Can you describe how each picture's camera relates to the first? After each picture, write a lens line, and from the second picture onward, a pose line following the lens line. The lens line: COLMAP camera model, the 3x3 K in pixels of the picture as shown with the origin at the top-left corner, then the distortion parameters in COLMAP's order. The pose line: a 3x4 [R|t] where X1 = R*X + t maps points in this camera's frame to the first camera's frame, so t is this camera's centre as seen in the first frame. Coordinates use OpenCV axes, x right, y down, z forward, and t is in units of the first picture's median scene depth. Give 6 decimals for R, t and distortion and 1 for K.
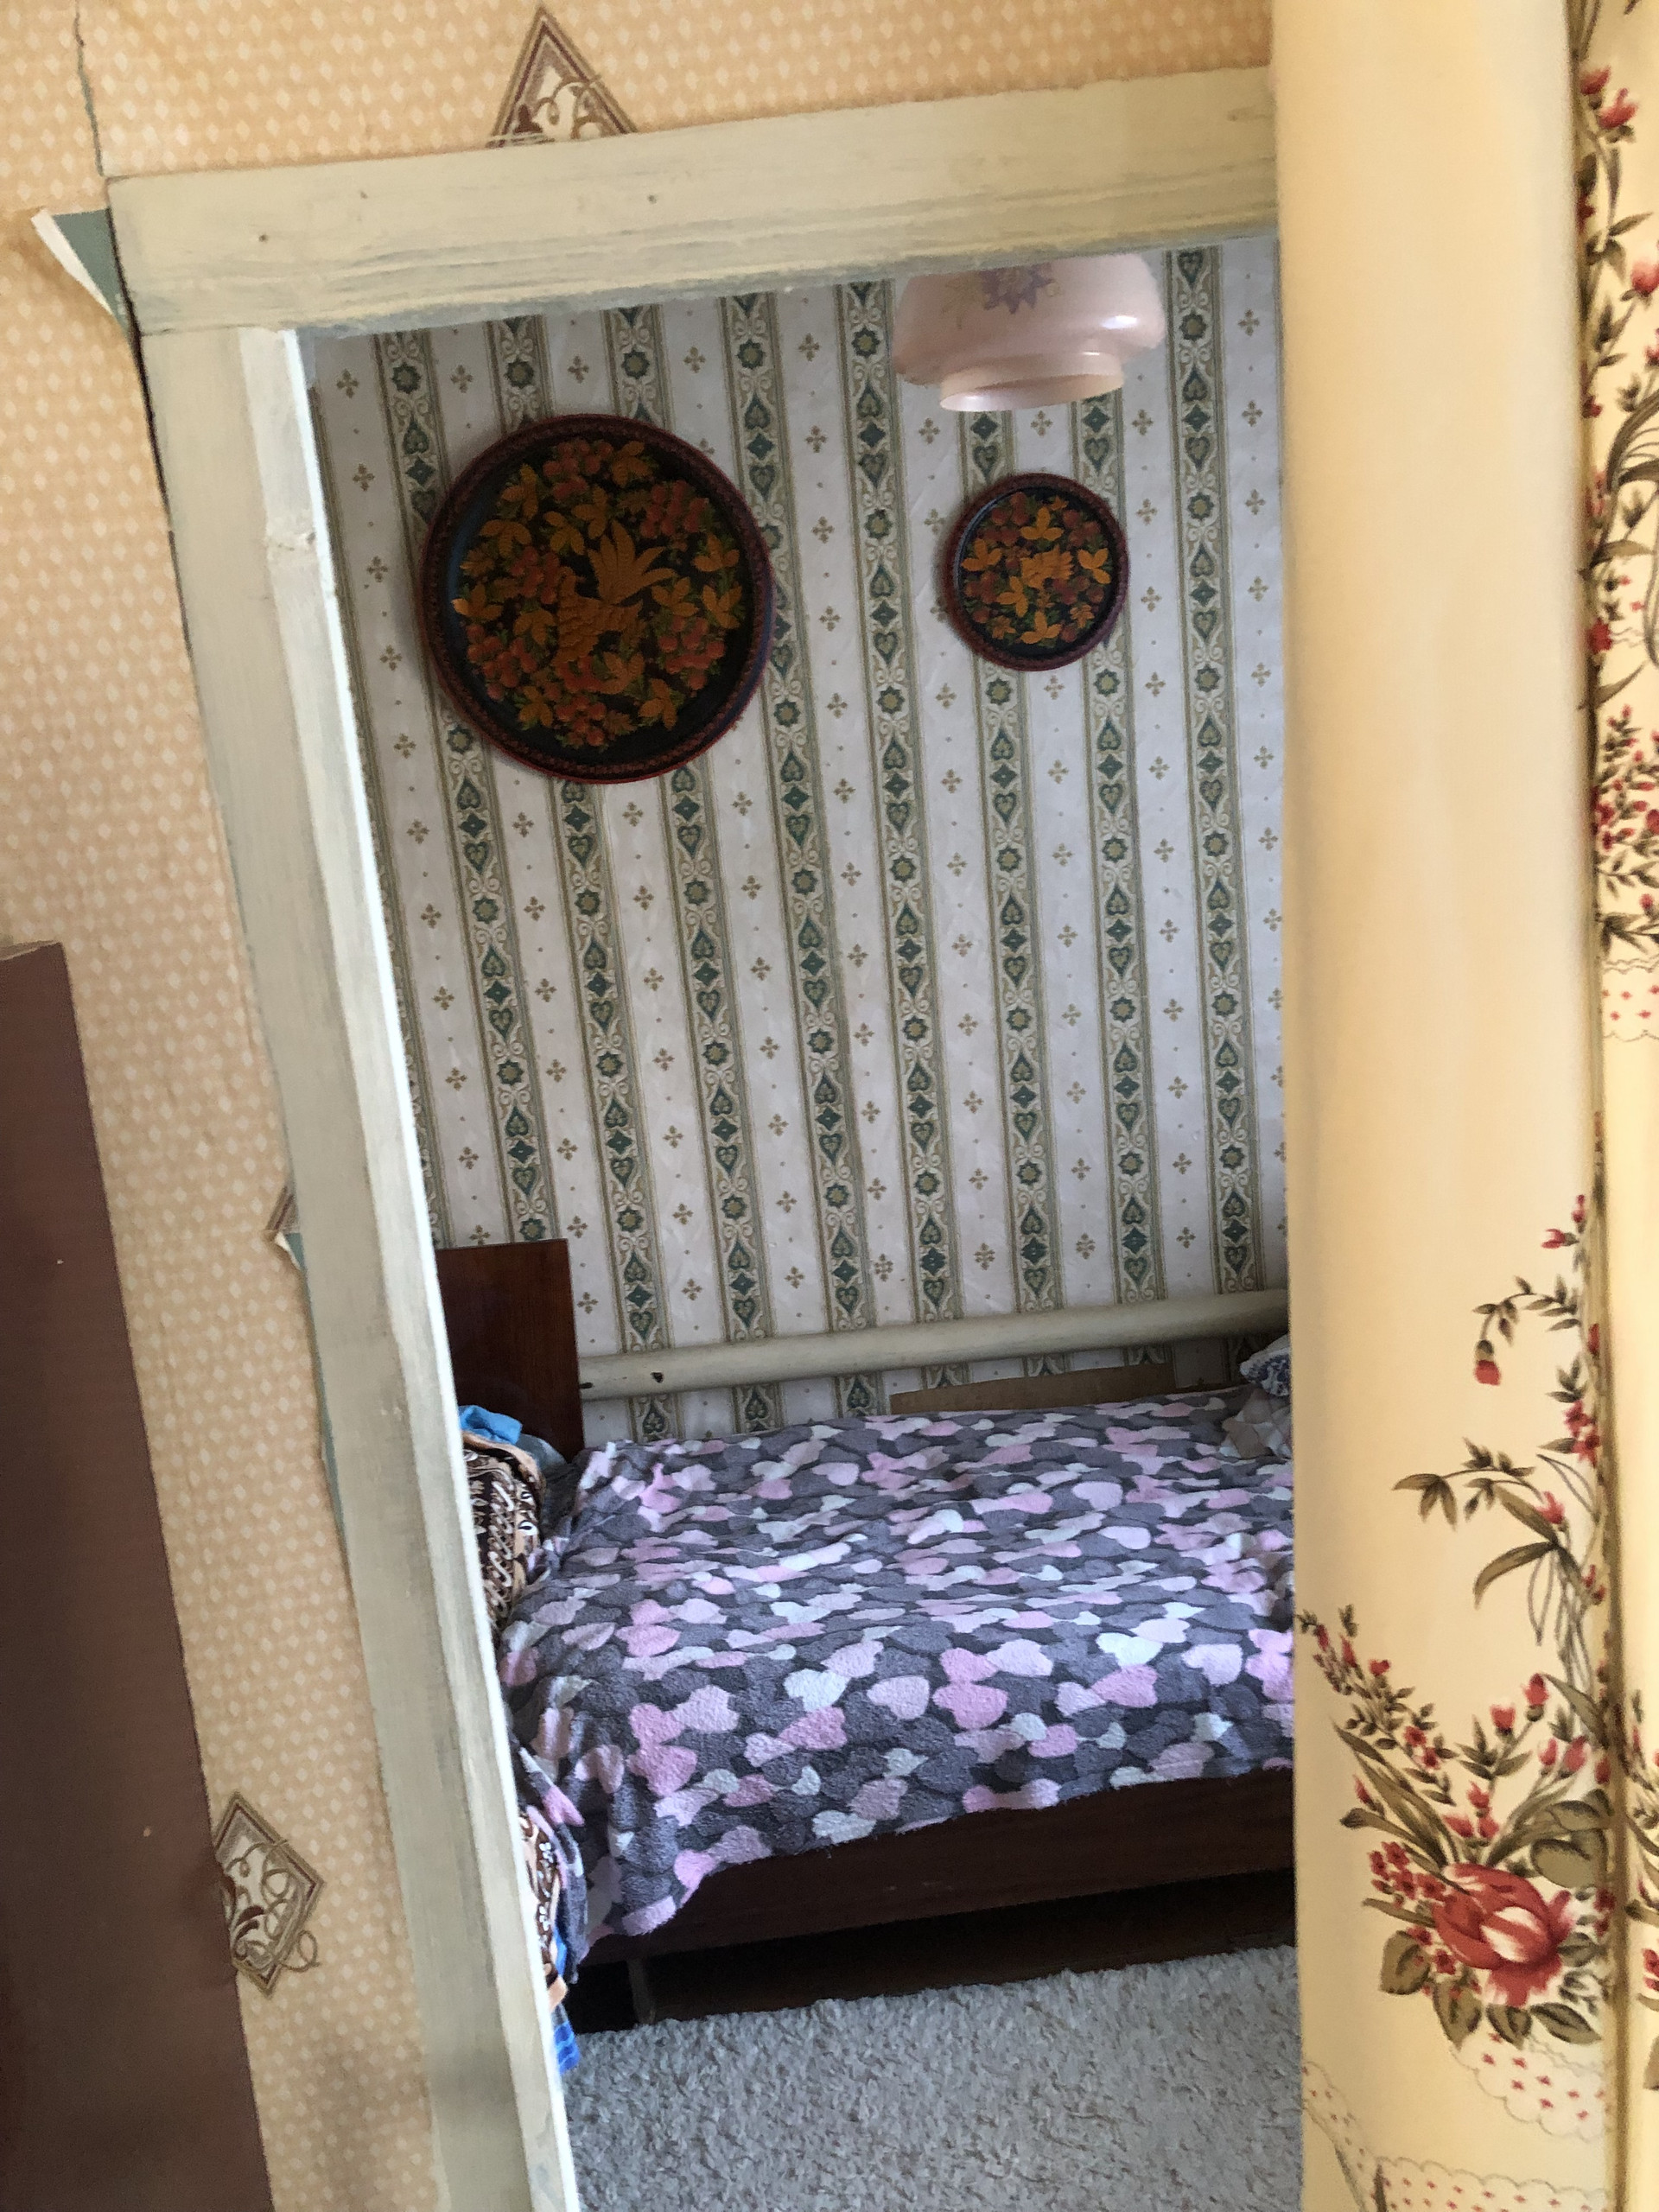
lens RADIAL K [[1826.0, 0, 811.6], [0, 1826.0, 1114.5], [0, 0, 1]] dist [0.039921, -0.036509]
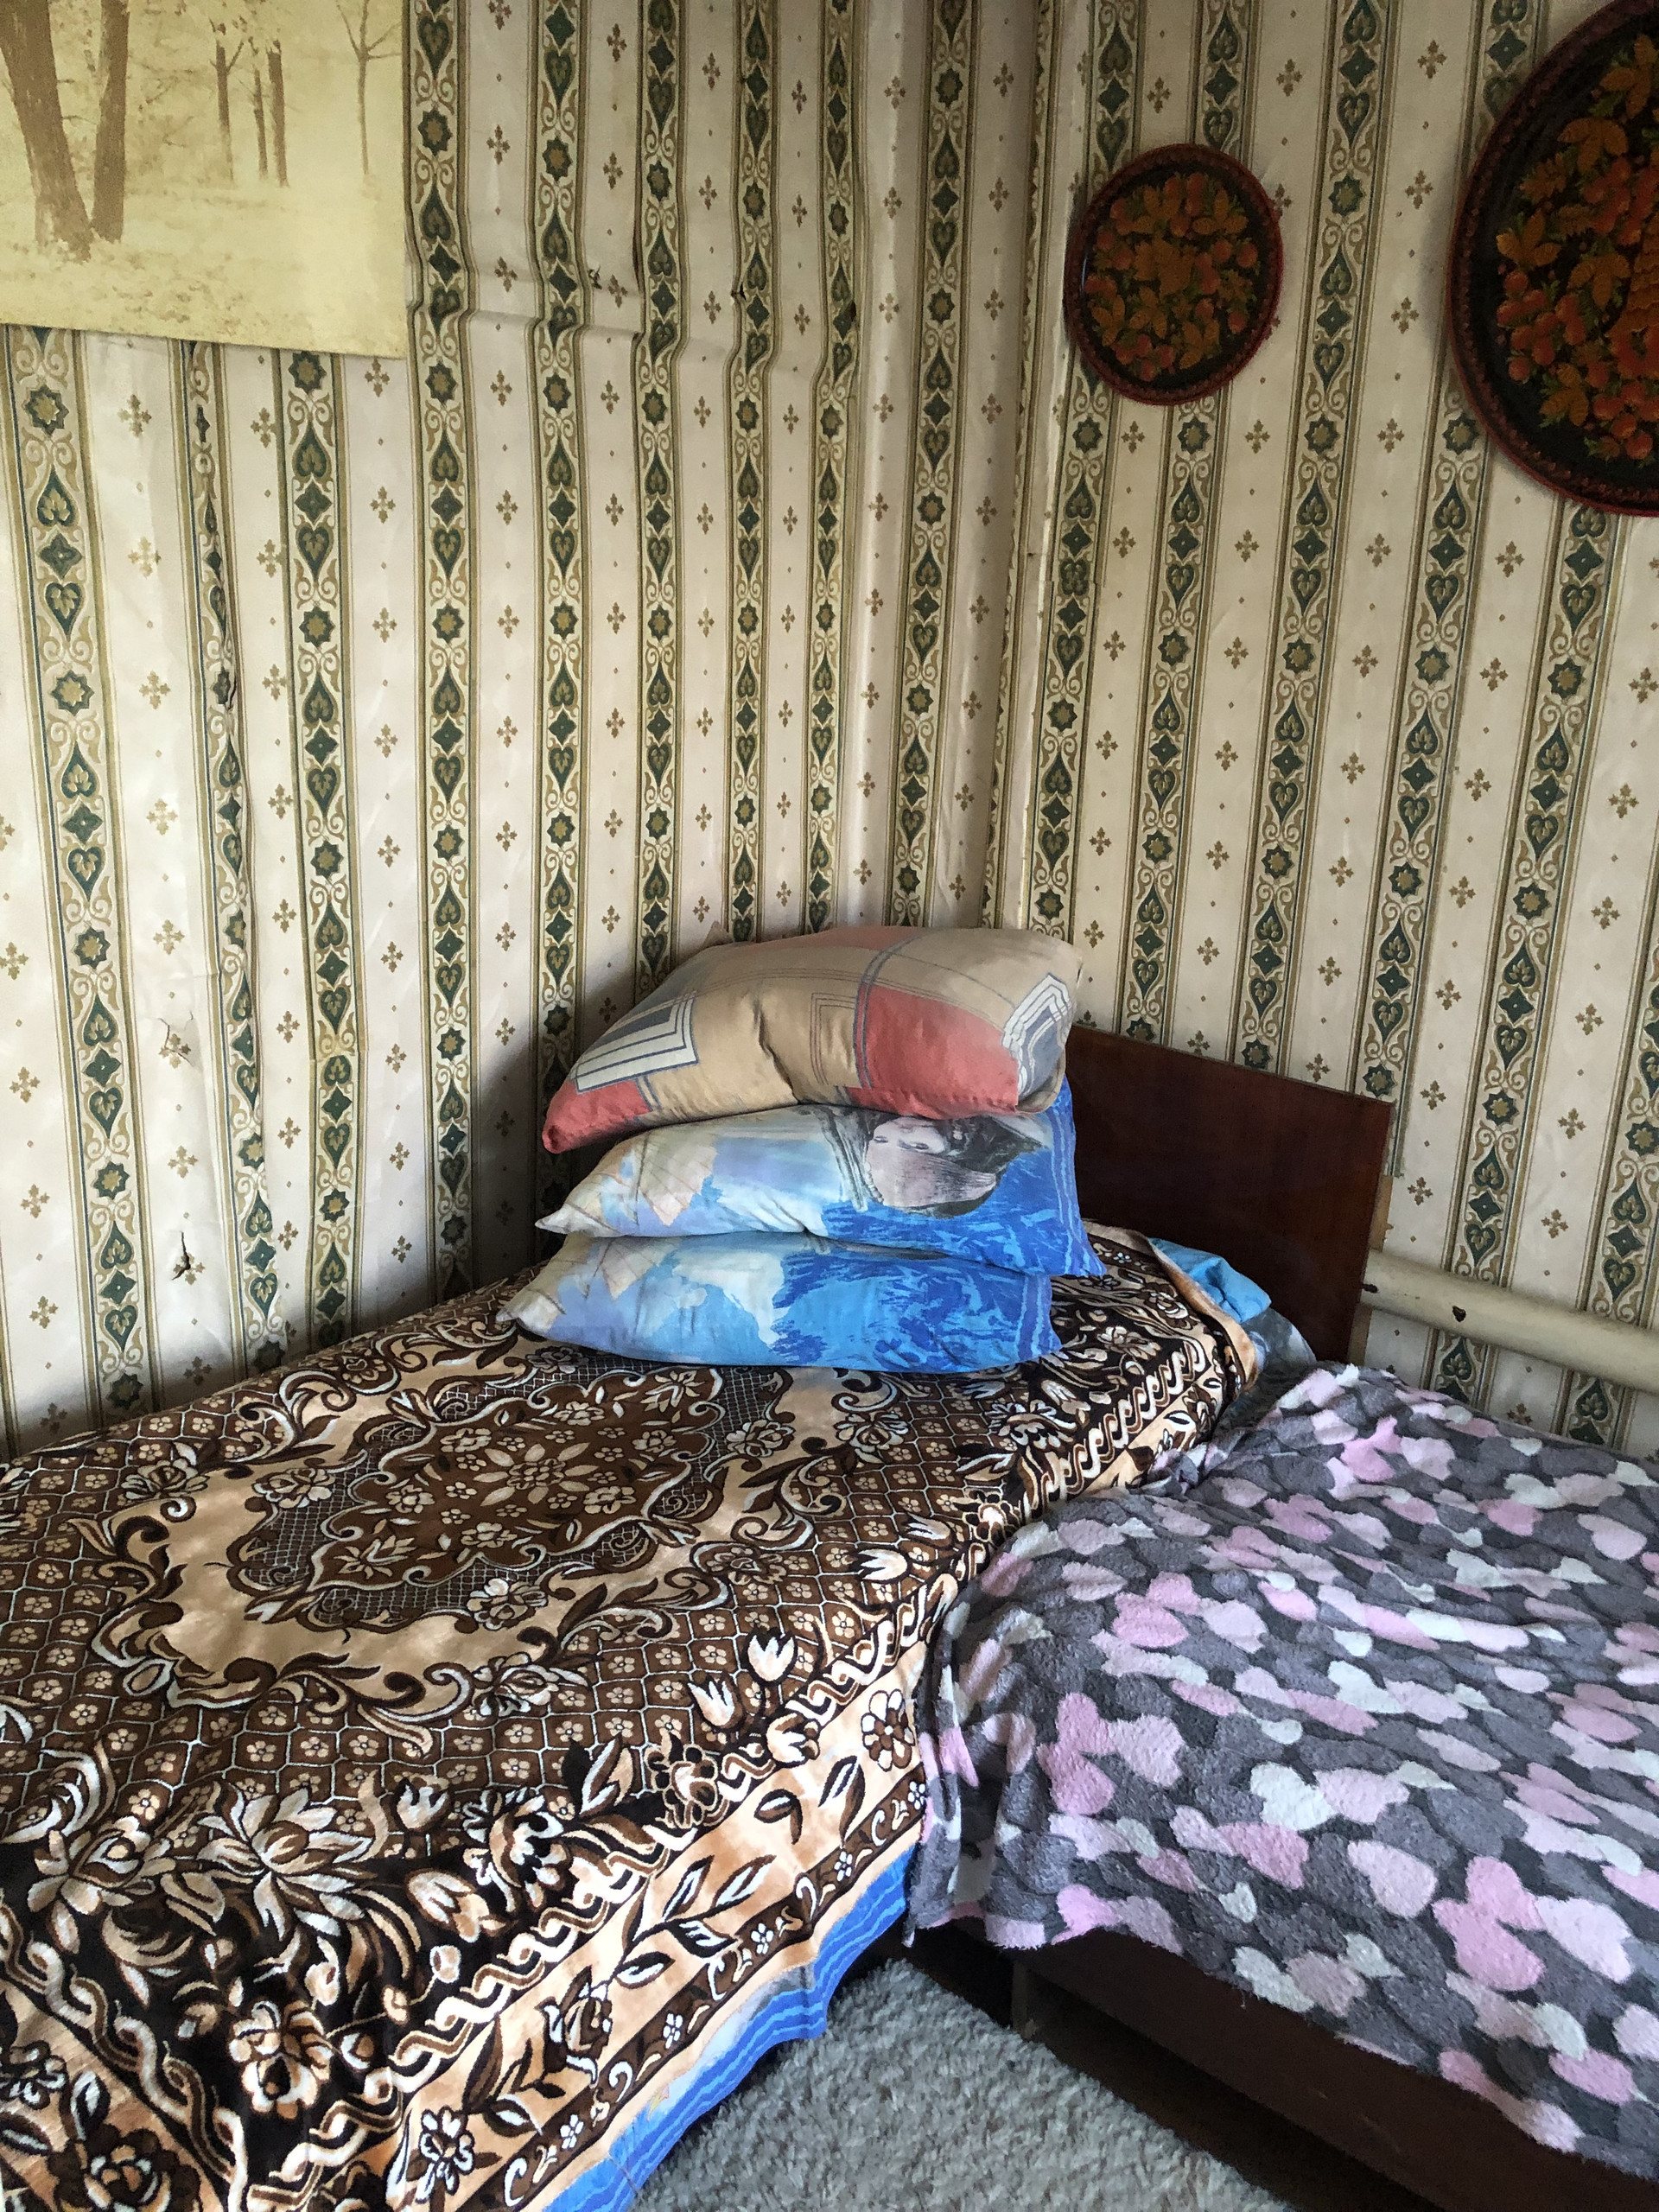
lens RADIAL K [[1826.0, 0, 836.9], [0, 1826.0, 1105.4], [0, 0, 1]] dist [0.039921, -0.036509]
pose [[0.731024, 0.320074, -0.602625, 0.207509], [-0.234644, 0.947216, 0.218459, -0.059484], [0.640739, -0.018297, 0.767541, 0.311433]]
